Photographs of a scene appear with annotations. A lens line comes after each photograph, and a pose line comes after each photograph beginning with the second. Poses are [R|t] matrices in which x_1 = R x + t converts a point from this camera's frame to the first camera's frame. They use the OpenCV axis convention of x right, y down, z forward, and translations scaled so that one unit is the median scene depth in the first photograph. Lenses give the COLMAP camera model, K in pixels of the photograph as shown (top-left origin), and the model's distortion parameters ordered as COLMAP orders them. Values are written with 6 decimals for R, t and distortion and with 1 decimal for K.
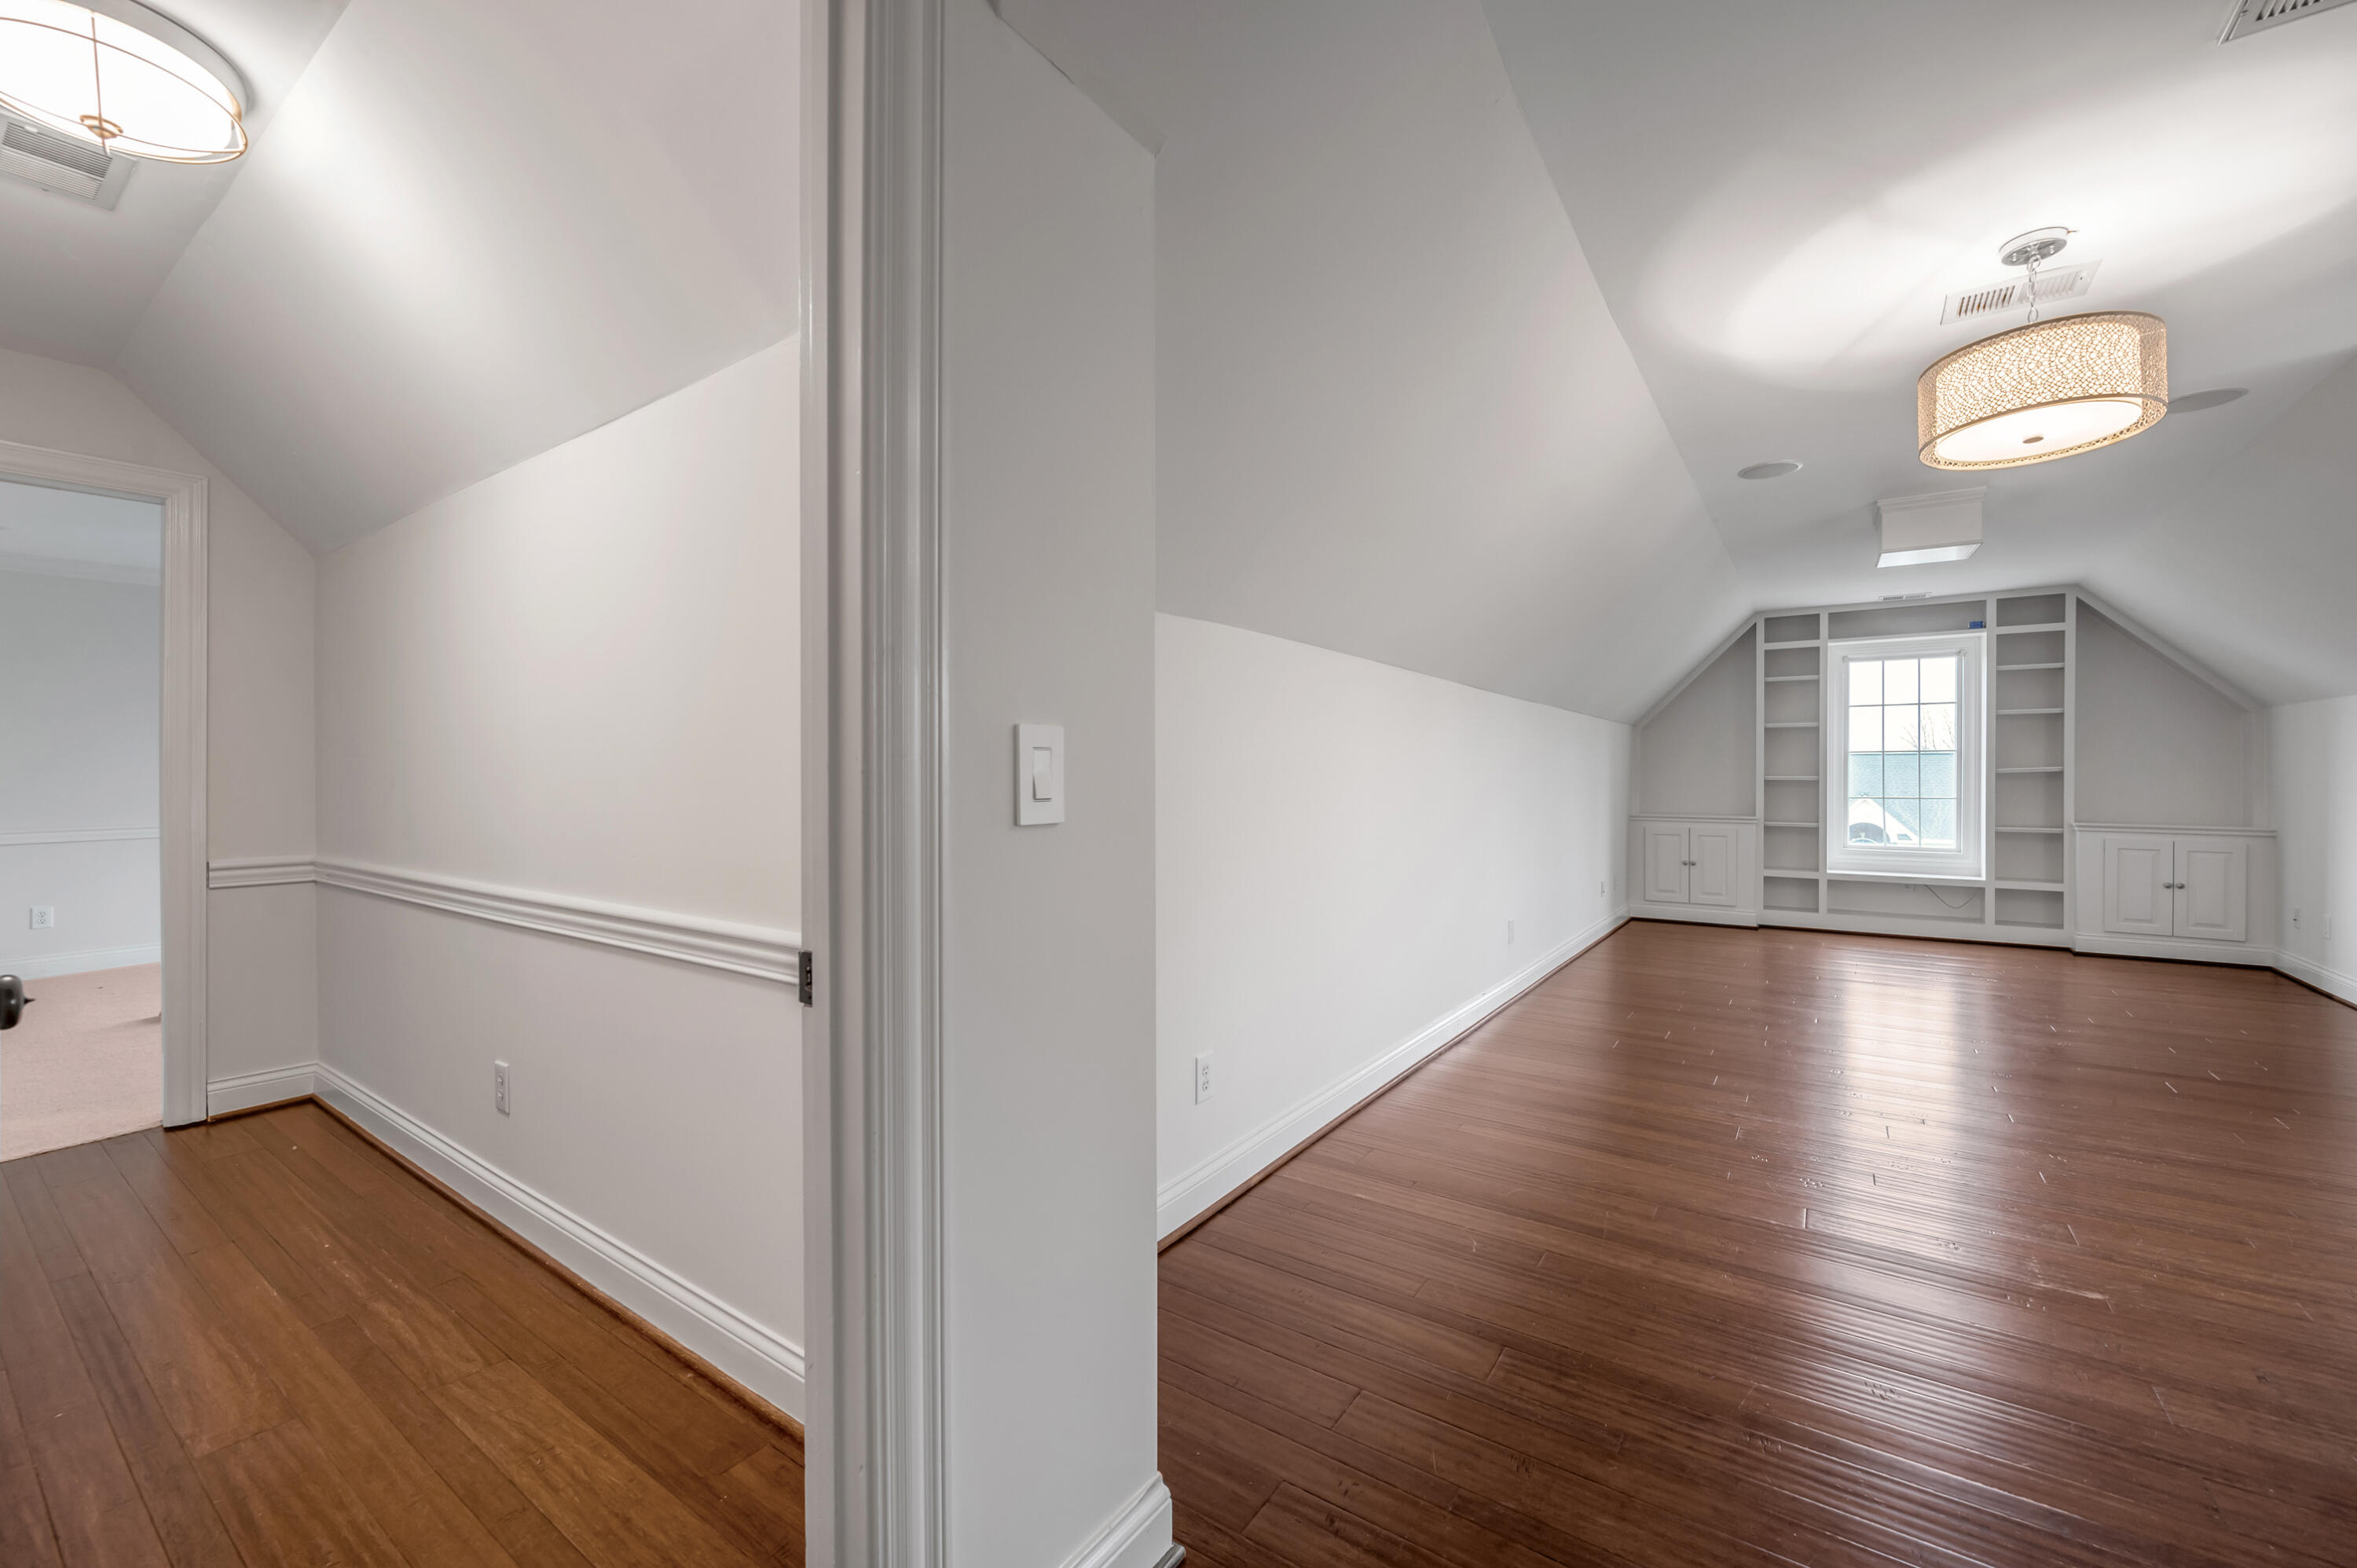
lens RADIAL K [[948.2, 0, 1177.5], [0, 948.2, 776.3], [0, 0, 1]] dist [-0.003480, -0.000349]
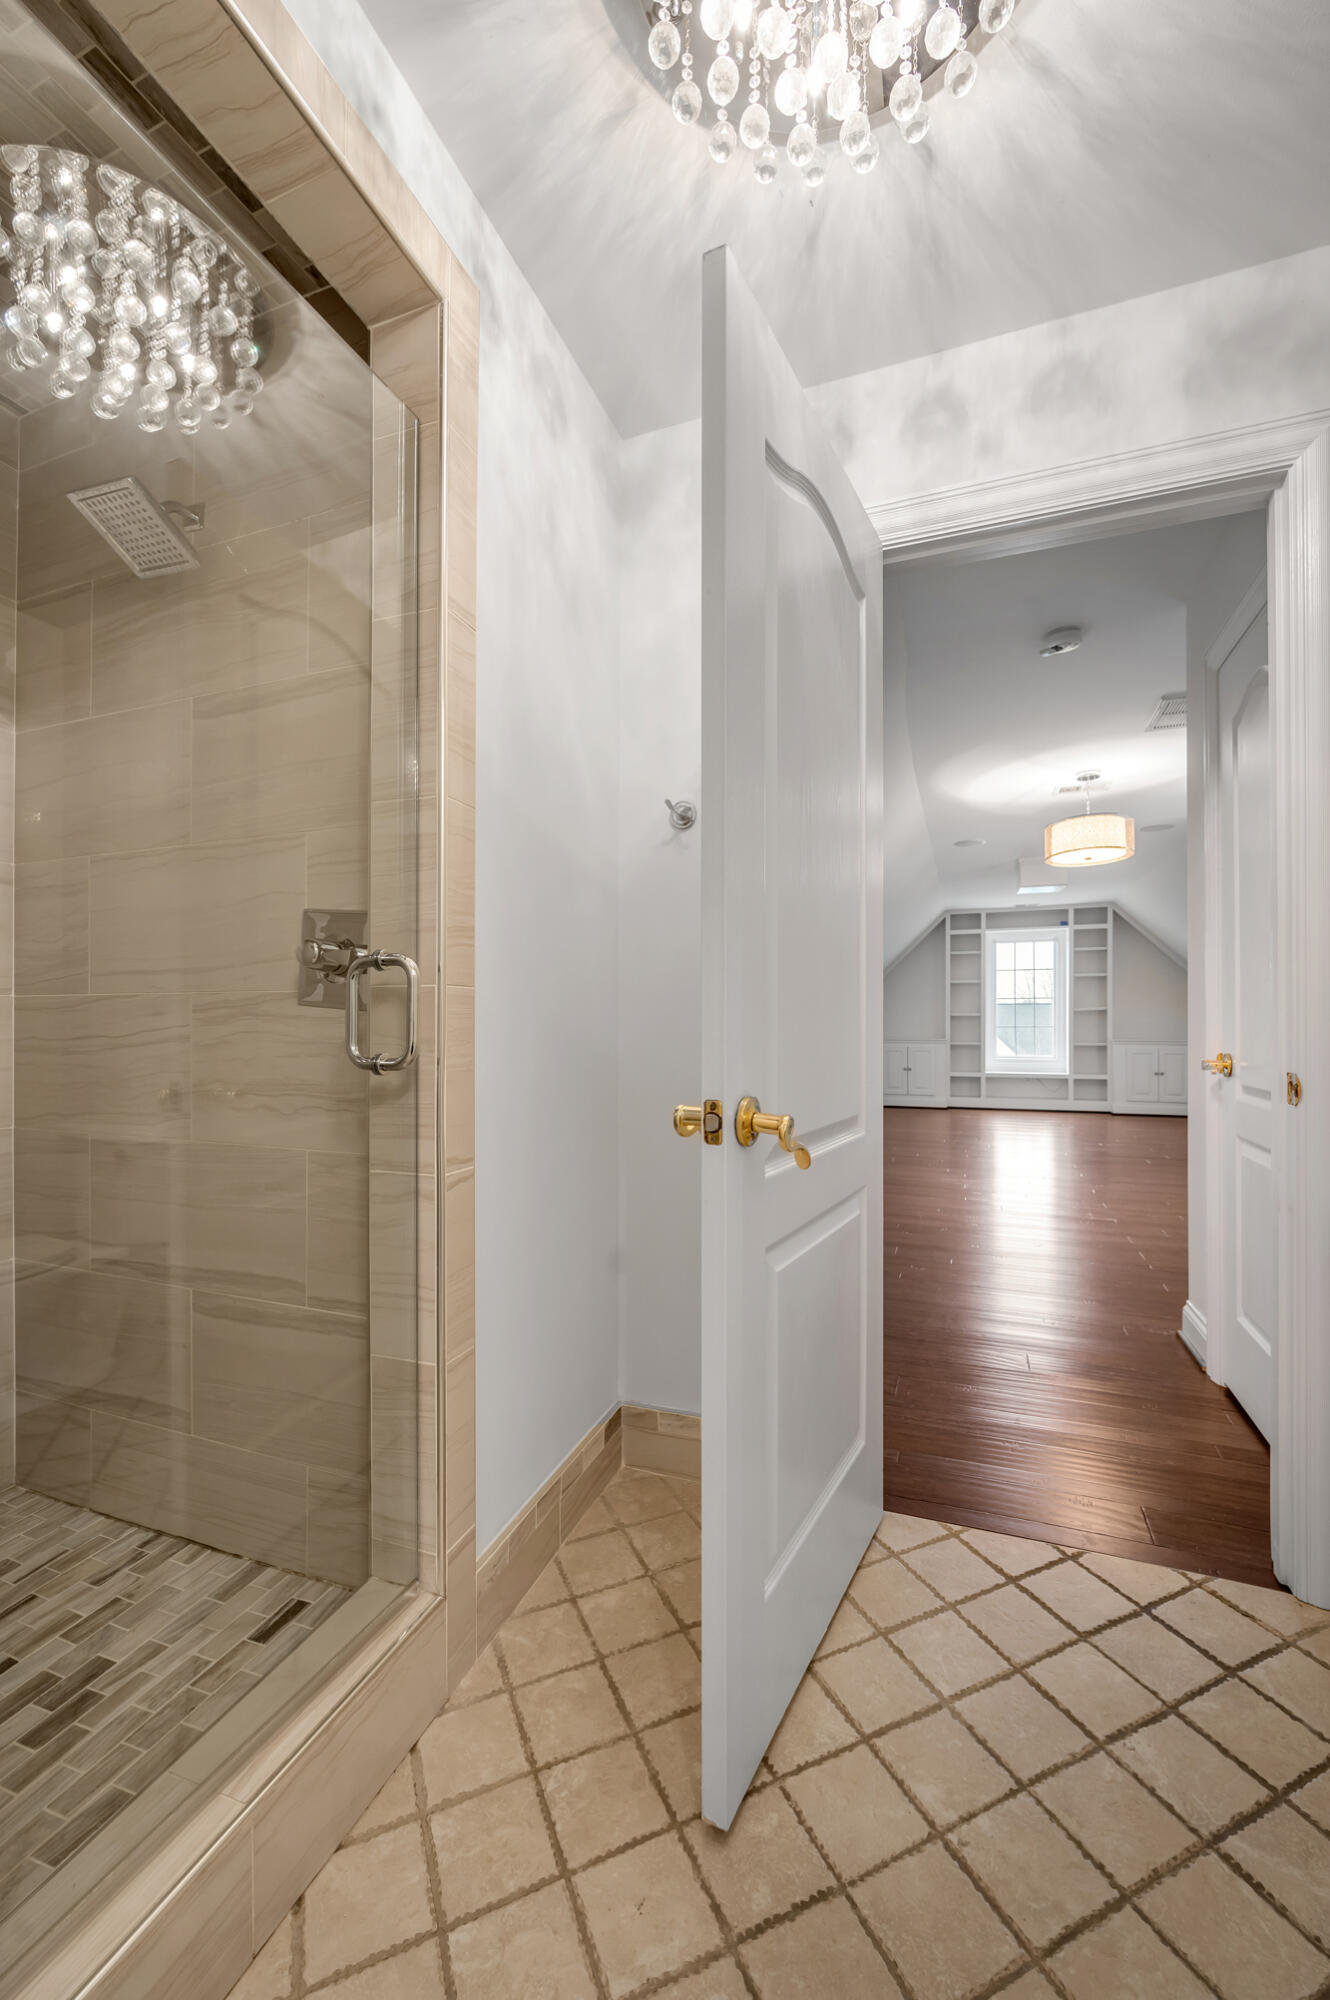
lens RADIAL K [[804.6, 0, 663.3], [0, 804.6, 1020.3], [0, 0, 1]] dist [-0.003480, -0.000349]
pose [[0.971619, 0.001562, 0.236548, -0.189941], [0.000207, 0.999972, -0.007456, 0.023888], [-0.236553, 0.007294, 0.971591, -0.225608]]
